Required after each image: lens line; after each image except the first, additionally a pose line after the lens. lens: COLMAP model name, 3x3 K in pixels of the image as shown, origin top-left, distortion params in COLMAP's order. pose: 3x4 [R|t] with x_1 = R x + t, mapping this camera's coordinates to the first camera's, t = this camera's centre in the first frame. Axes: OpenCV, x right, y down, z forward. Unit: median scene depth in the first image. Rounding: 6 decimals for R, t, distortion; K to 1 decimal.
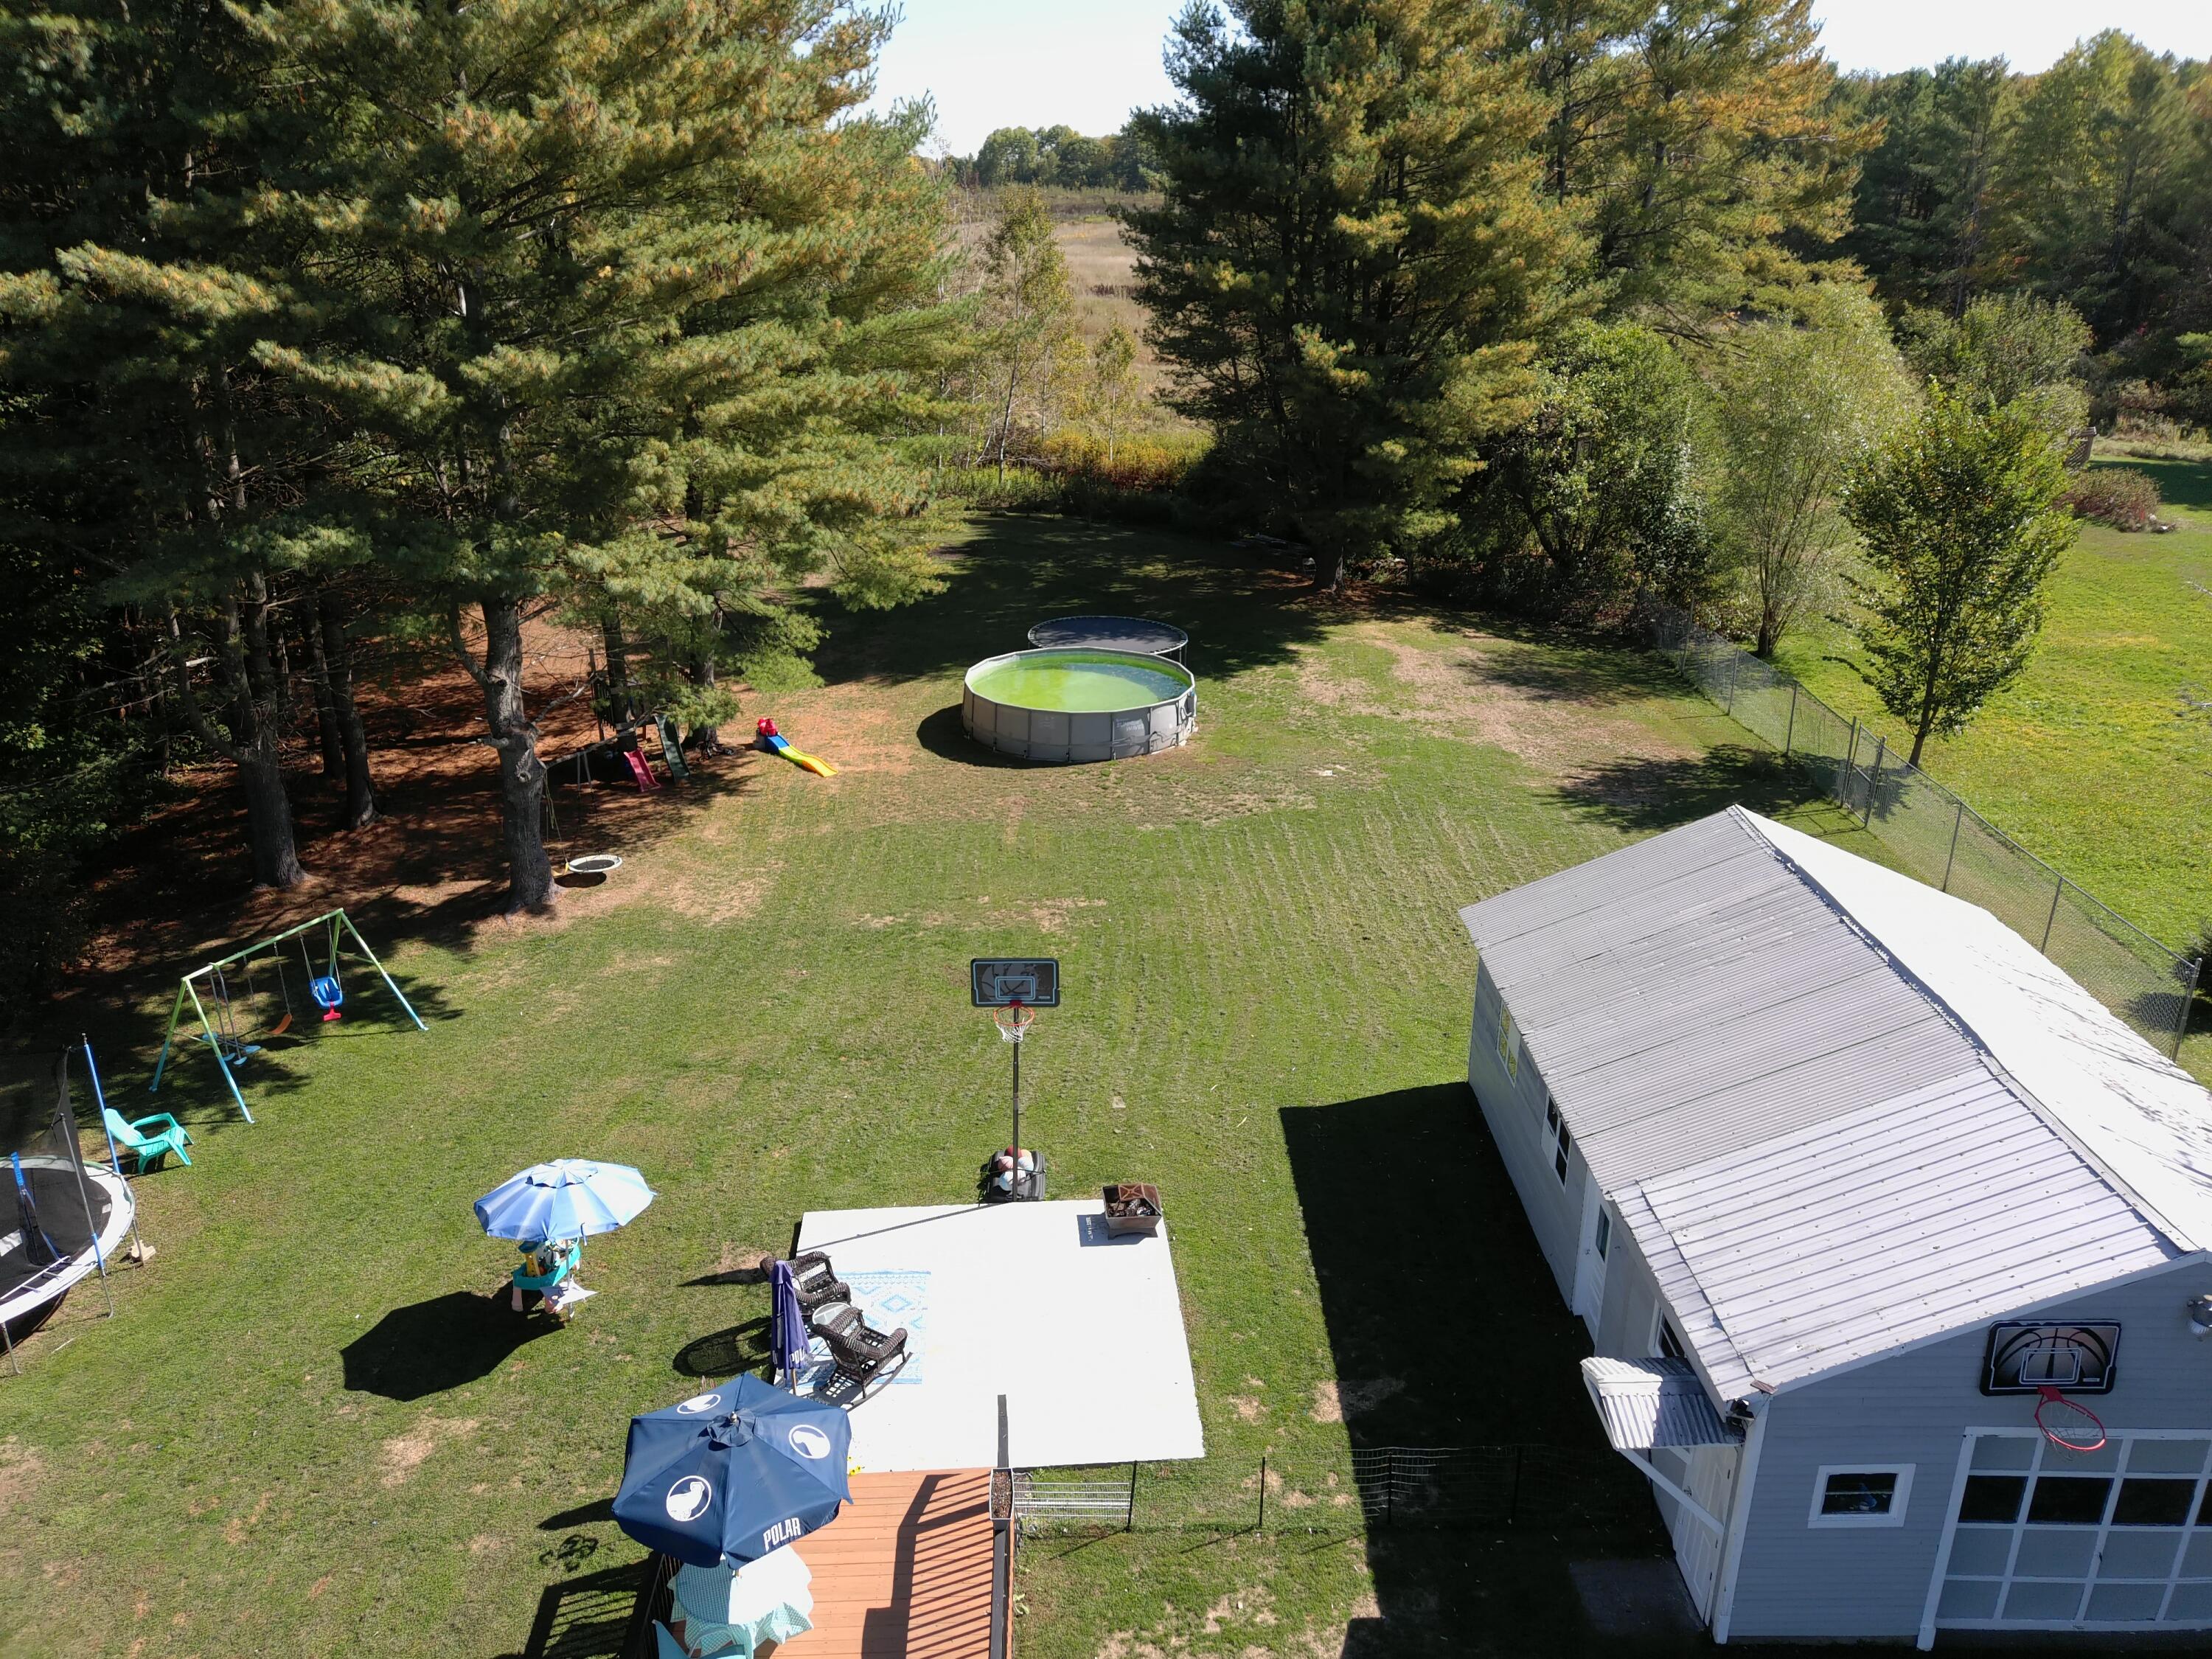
lens RADIAL K [[1647.6, 0, 1100.2], [0, 1647.6, 834.3], [0, 0, 1]] dist [0.068752, -0.081309]
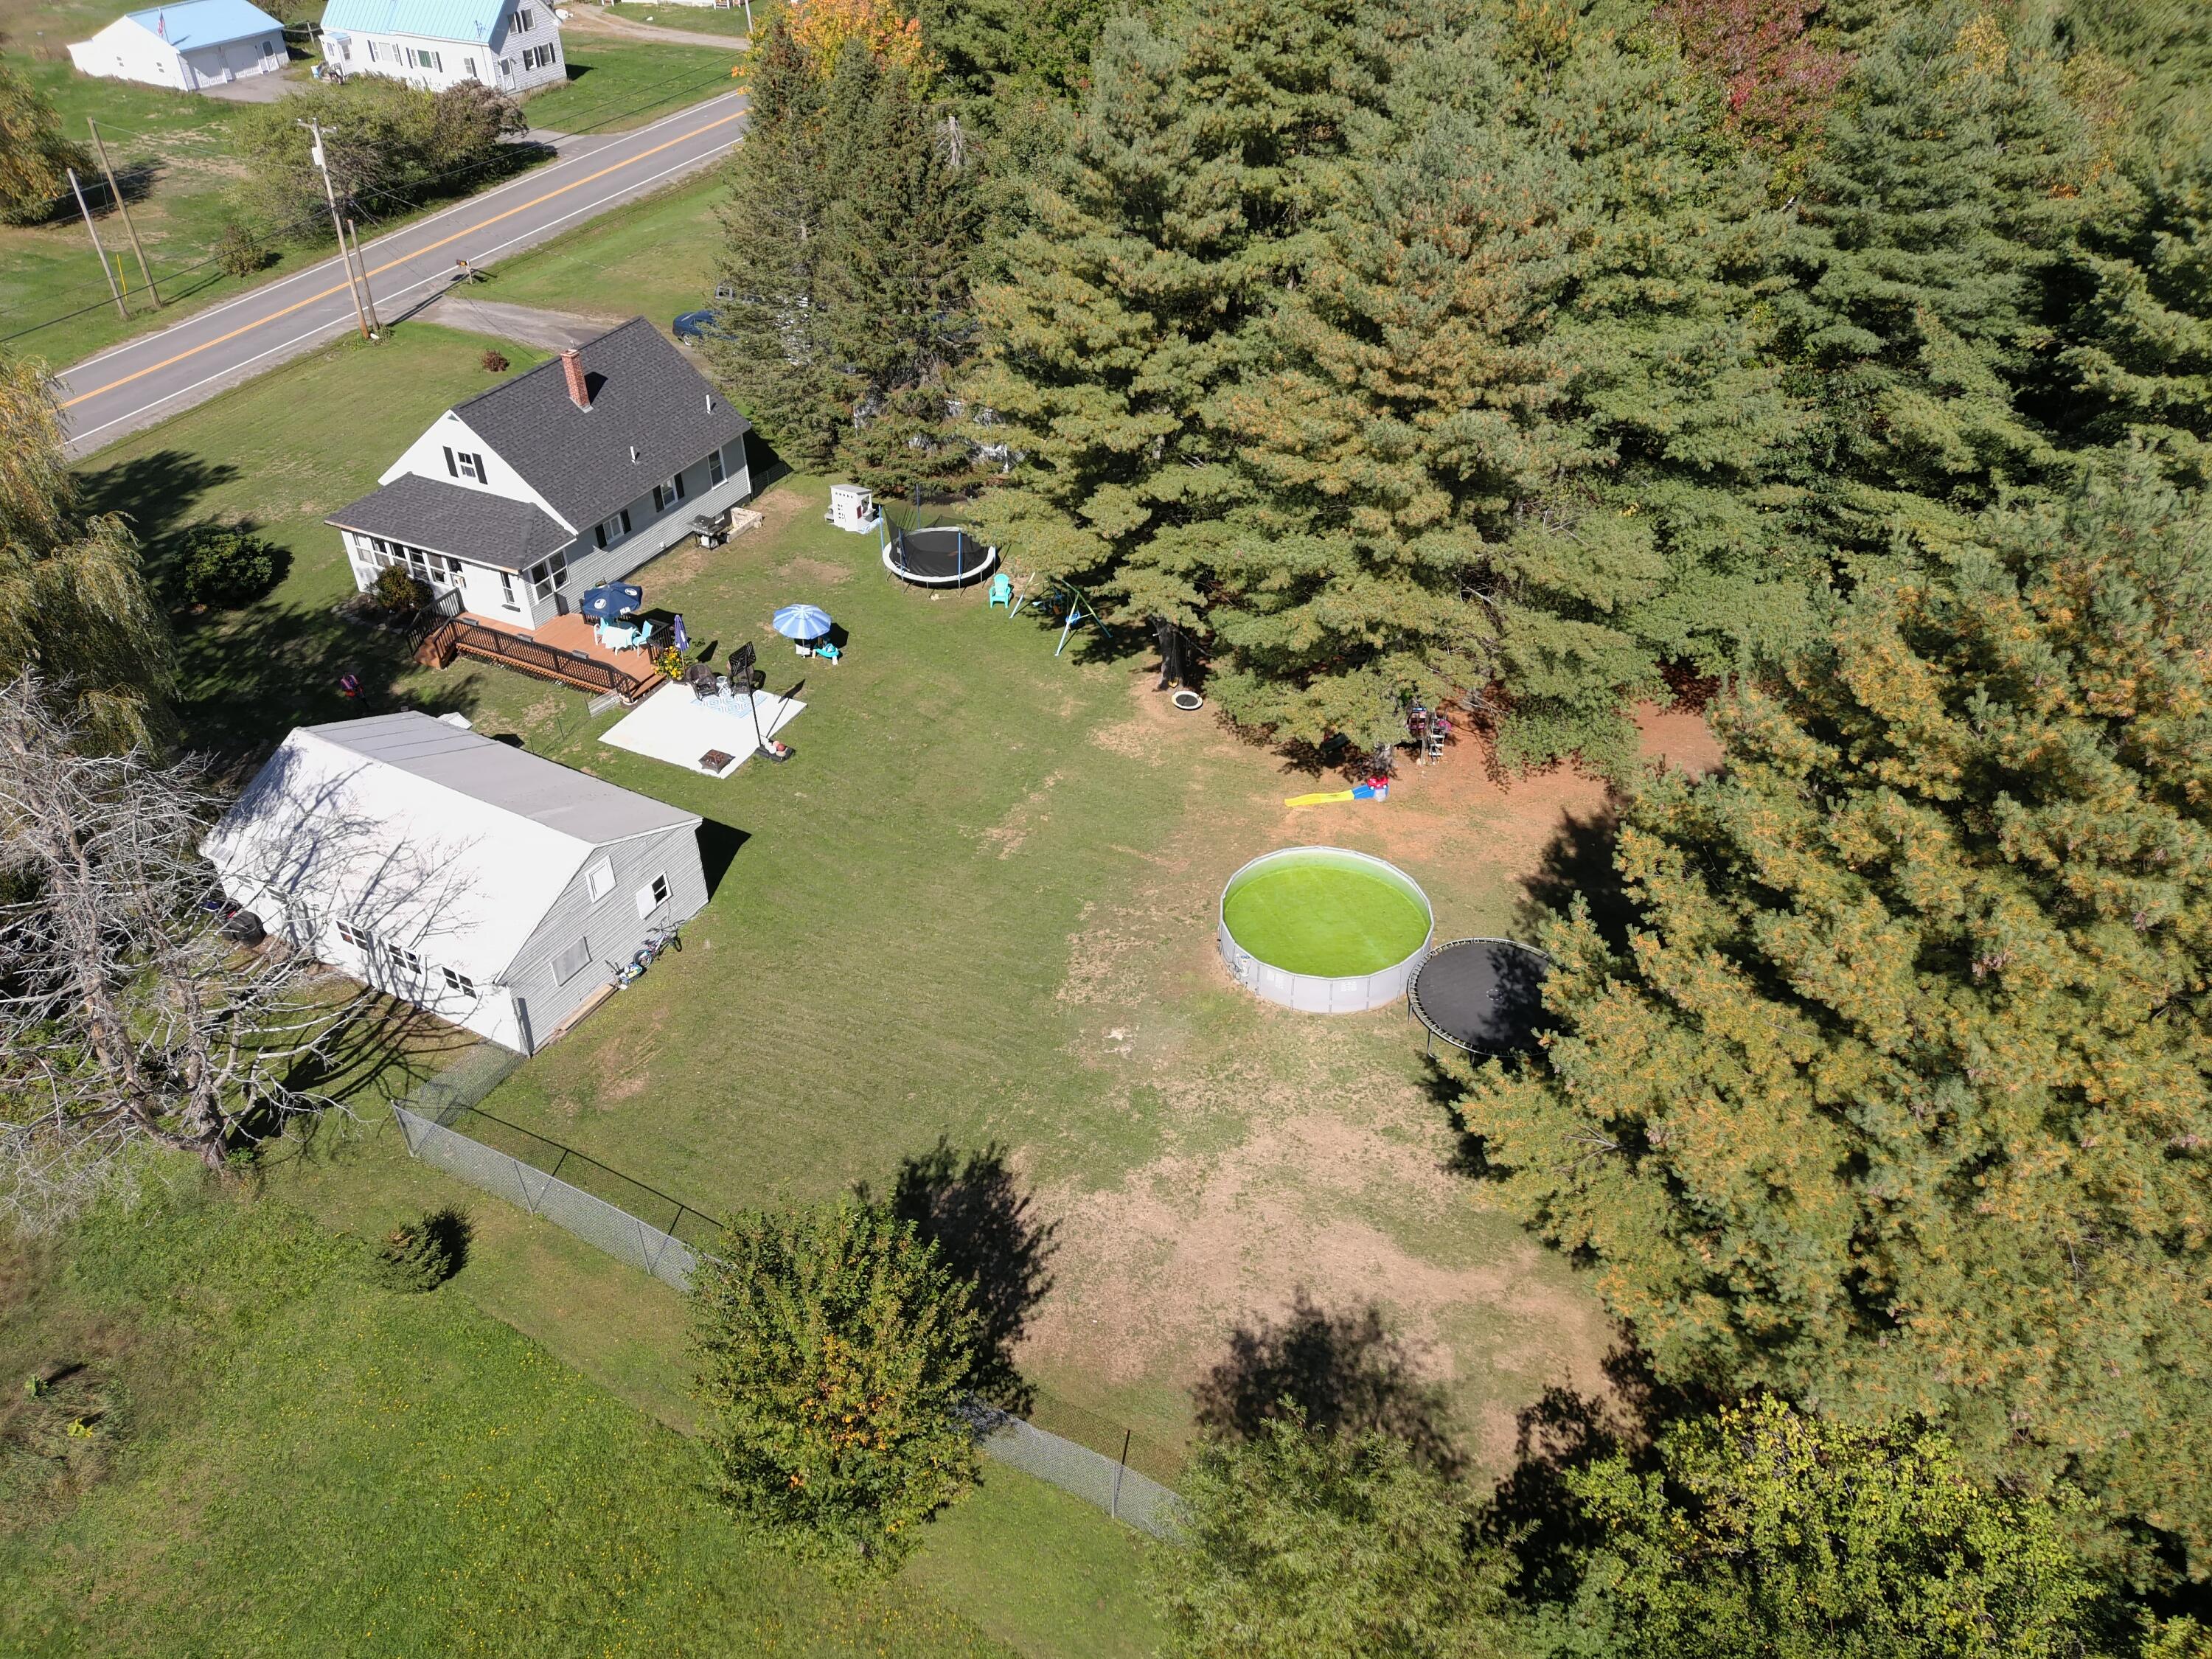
lens RADIAL K [[1647.6, 0, 1116.2], [0, 1647.6, 841.8], [0, 0, 1]] dist [0.068752, -0.081309]
pose [[-0.486373, 0.528773, -0.695586, 1.093434], [-0.318899, 0.633747, 0.704747, -1.174231], [0.813477, 0.564592, -0.139613, 1.392176]]
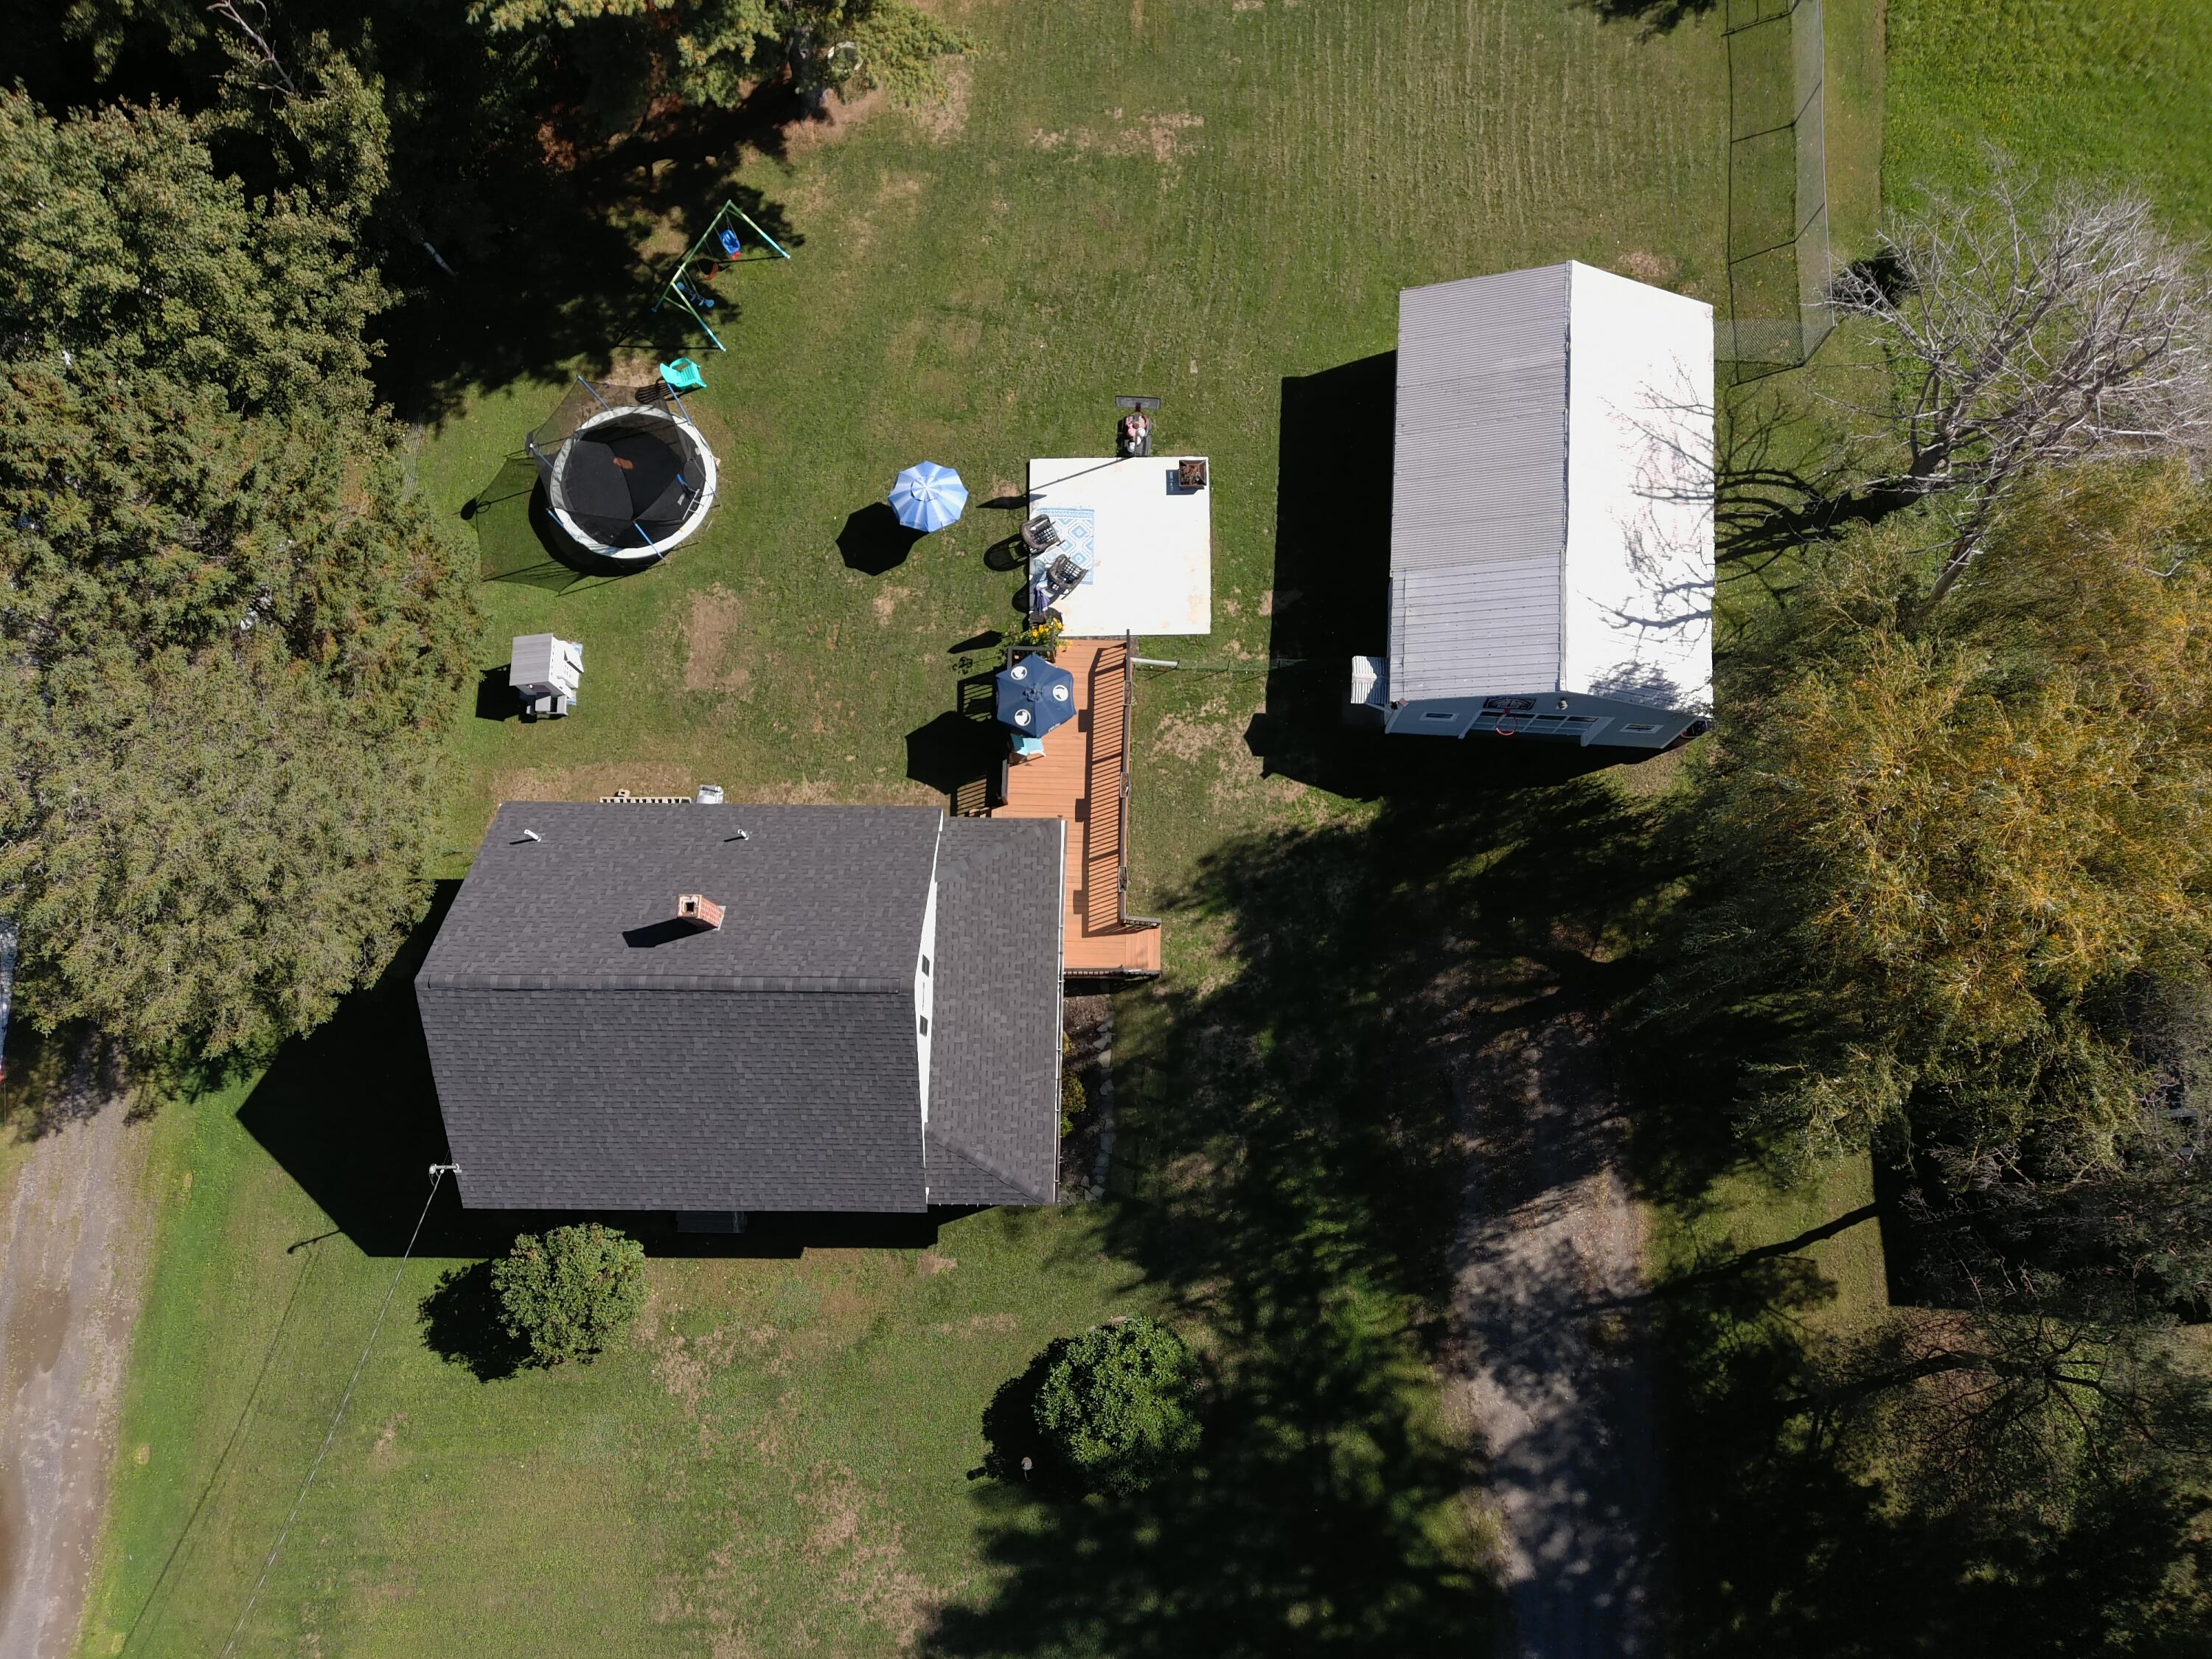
lens RADIAL K [[1629.6, 0, 1105.8], [0, 1629.6, 837.1], [0, 0, 1]] dist [0.070006, -0.064089]
pose [[0.997715, 0.062801, -0.024921, -0.006988], [-0.013367, 0.545023, 0.838314, -0.890980], [0.066230, -0.836066, 0.544617, -0.343711]]
